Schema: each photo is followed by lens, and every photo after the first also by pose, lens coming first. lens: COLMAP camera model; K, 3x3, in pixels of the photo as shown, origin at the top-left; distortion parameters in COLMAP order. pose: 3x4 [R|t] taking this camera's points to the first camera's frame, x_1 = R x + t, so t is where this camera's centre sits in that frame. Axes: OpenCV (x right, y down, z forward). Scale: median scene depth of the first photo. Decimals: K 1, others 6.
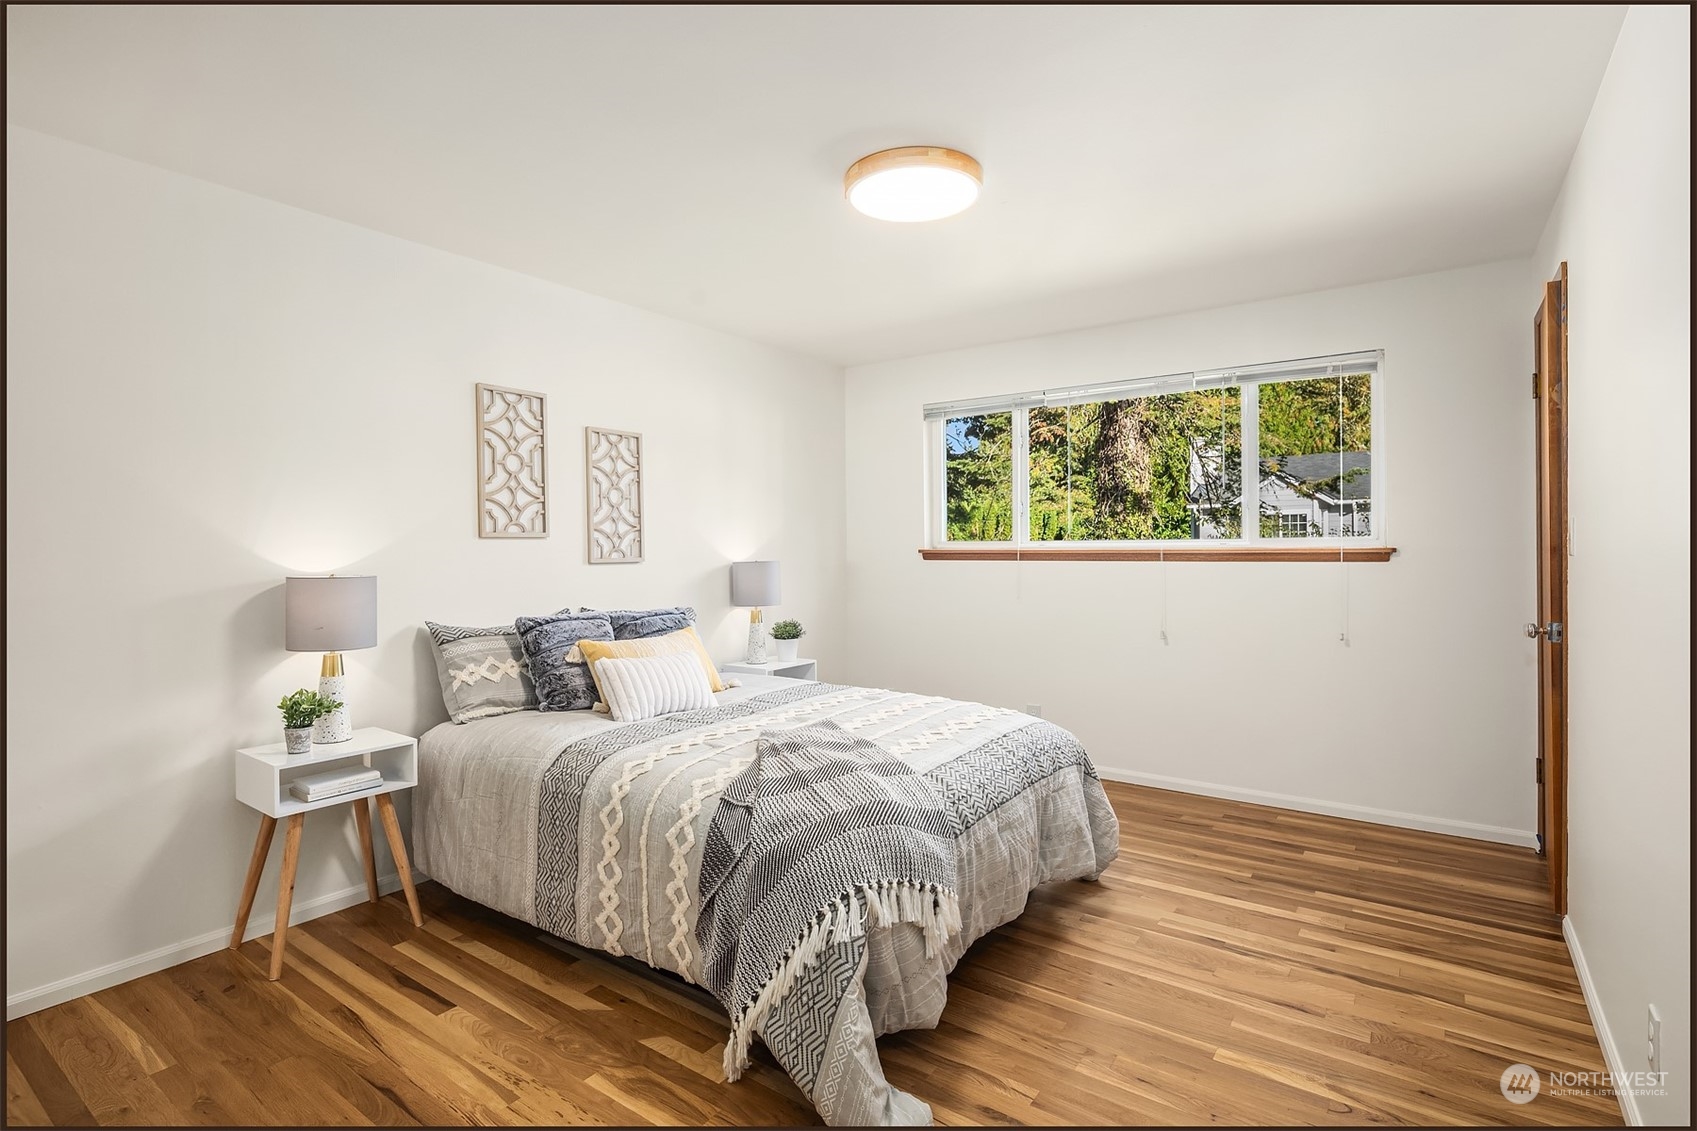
lens RADIAL K [[831.6, 0, 851.4], [0, 831.6, 561.1], [0, 0, 1]] dist [0.012247, -0.005618]
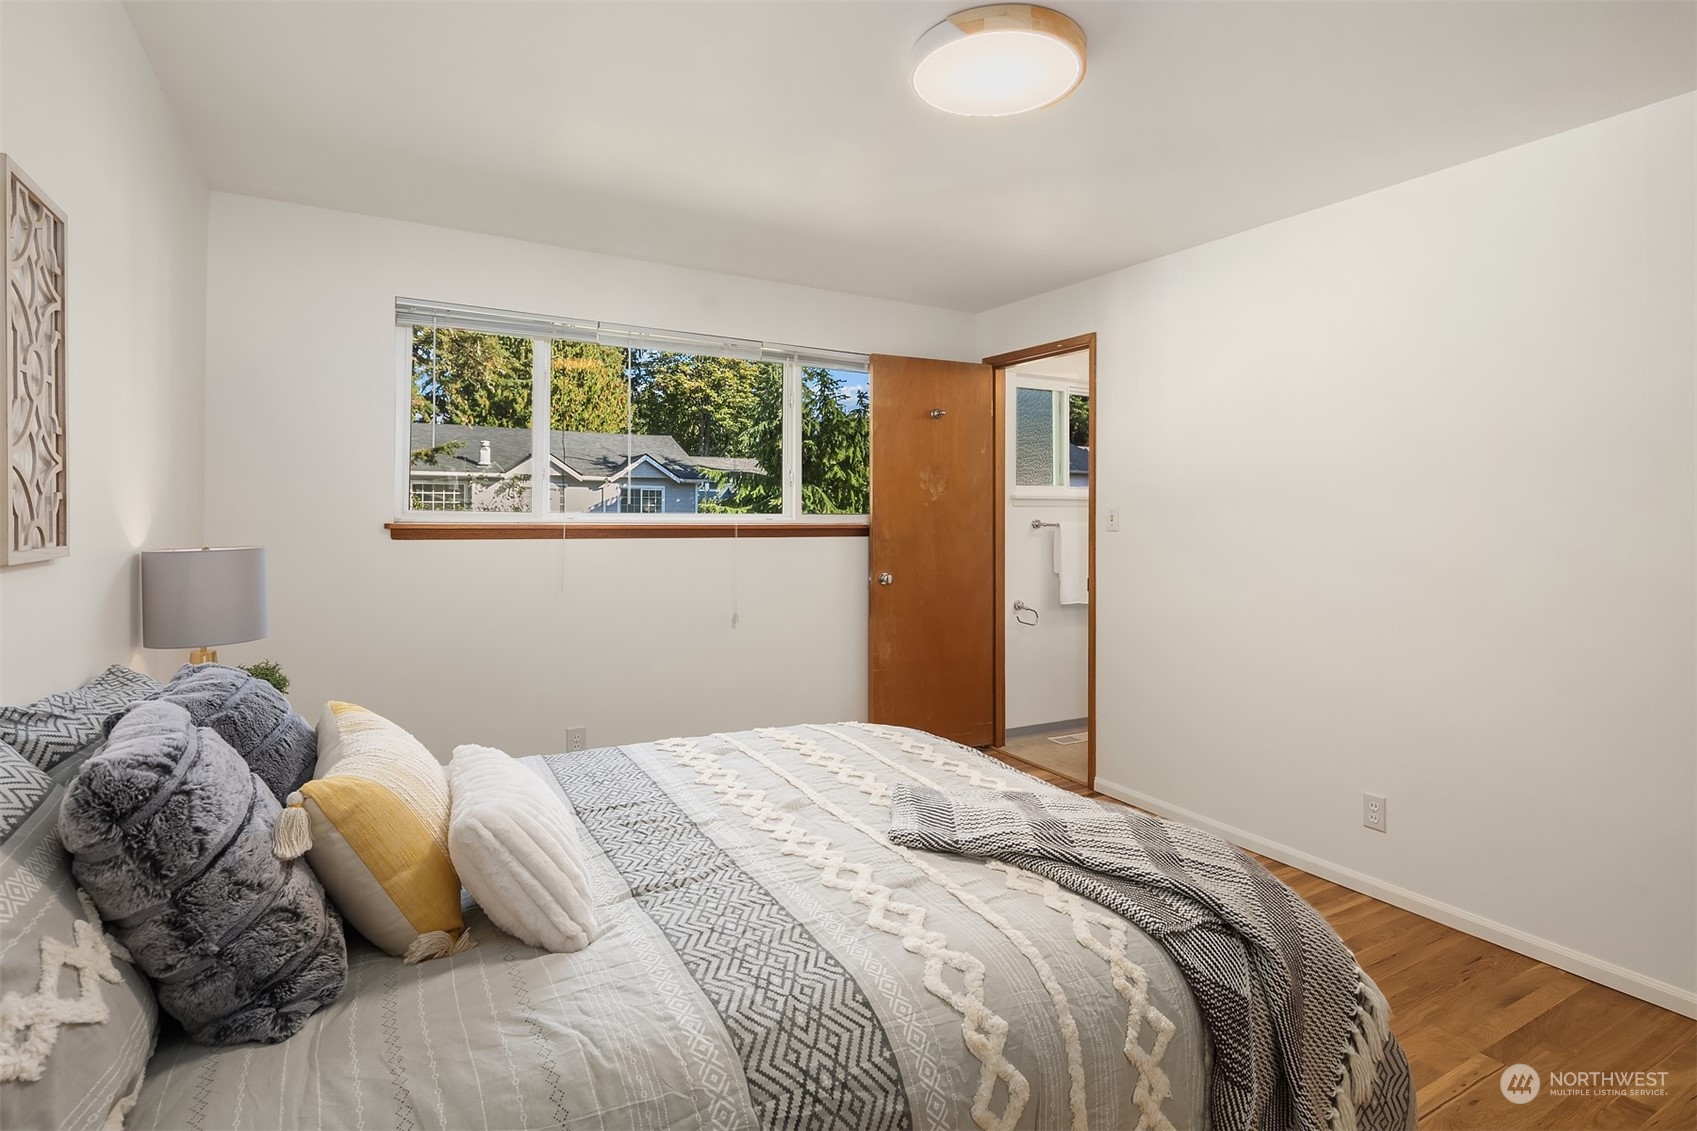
lens RADIAL K [[831.6, 0, 851.6], [0, 831.6, 550.3], [0, 0, 1]] dist [0.012247, -0.005618]
pose [[0.417764, -0.028989, 0.908093, -0.546188], [0.008503, 0.999572, 0.027998, -0.013316], [-0.908516, -0.003975, 0.417831, 0.644331]]
